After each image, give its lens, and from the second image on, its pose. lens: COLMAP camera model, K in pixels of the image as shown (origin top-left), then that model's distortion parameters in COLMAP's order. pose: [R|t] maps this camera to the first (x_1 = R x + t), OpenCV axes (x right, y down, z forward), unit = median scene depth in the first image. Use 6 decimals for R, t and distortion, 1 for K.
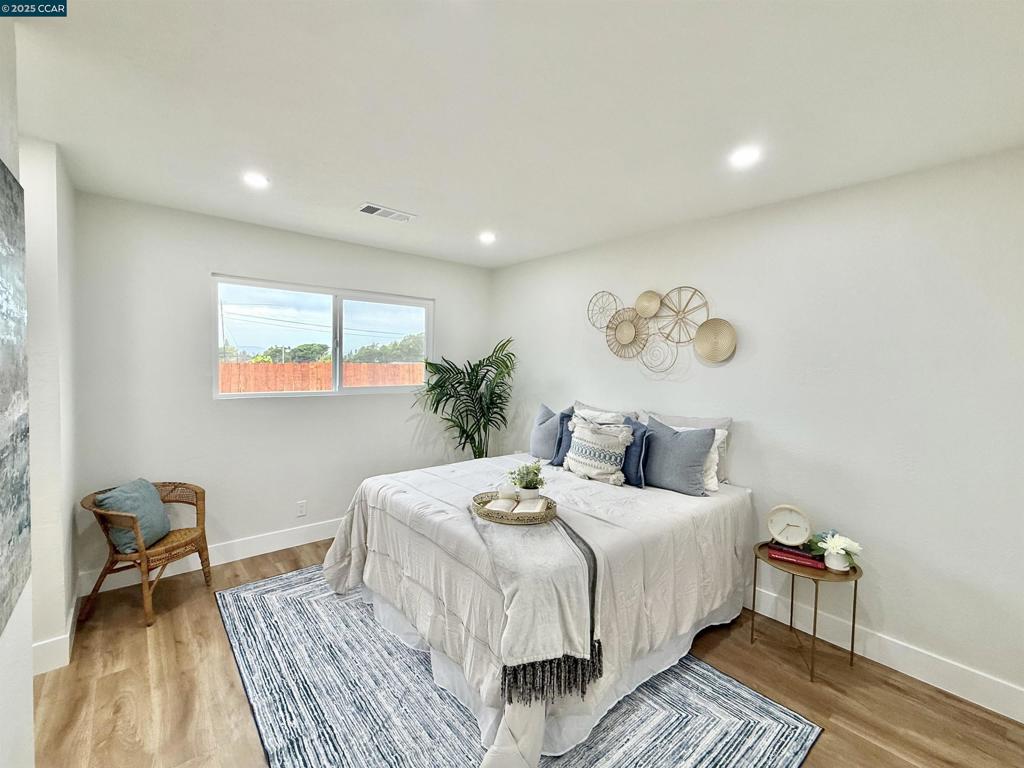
lens RADIAL K [[432.6, 0, 508.1], [0, 432.6, 379.0], [0, 0, 1]] dist [0.000892, 0.000119]
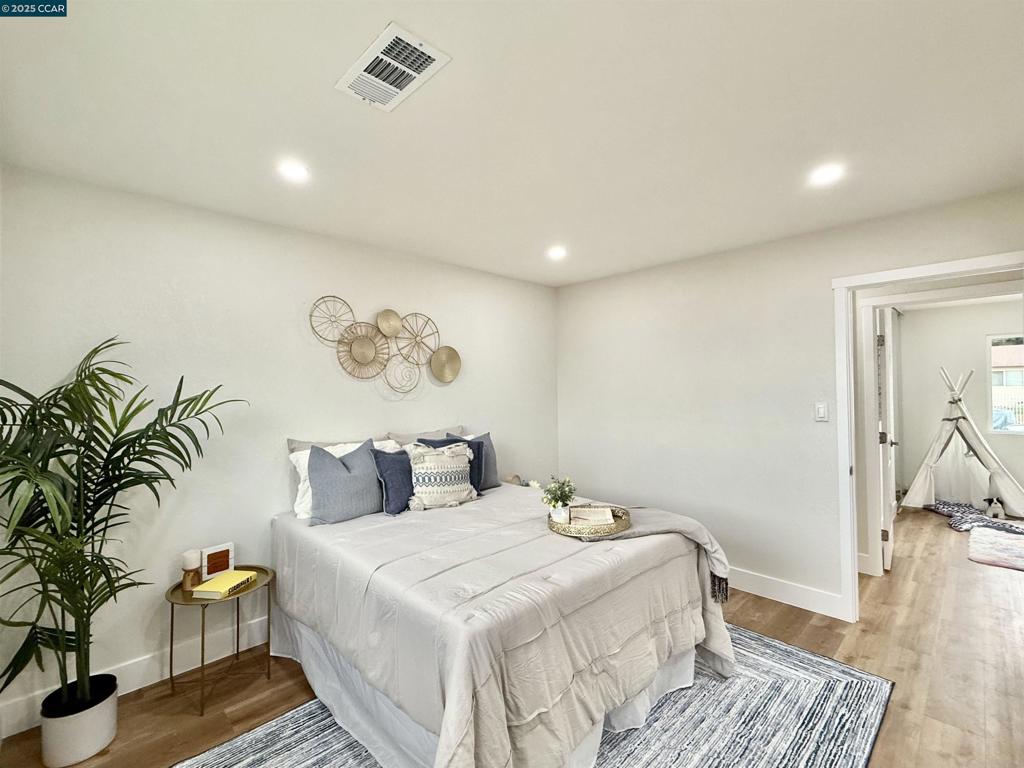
lens RADIAL K [[419.7, 0, 511.1], [0, 419.7, 378.6], [0, 0, 1]] dist [0.001023, 0.001947]
pose [[-0.010356, -0.009121, 0.999905, -1.236060], [0.039946, 0.999156, 0.009528, -0.090595], [-0.999148, 0.040041, -0.009983, 1.446497]]
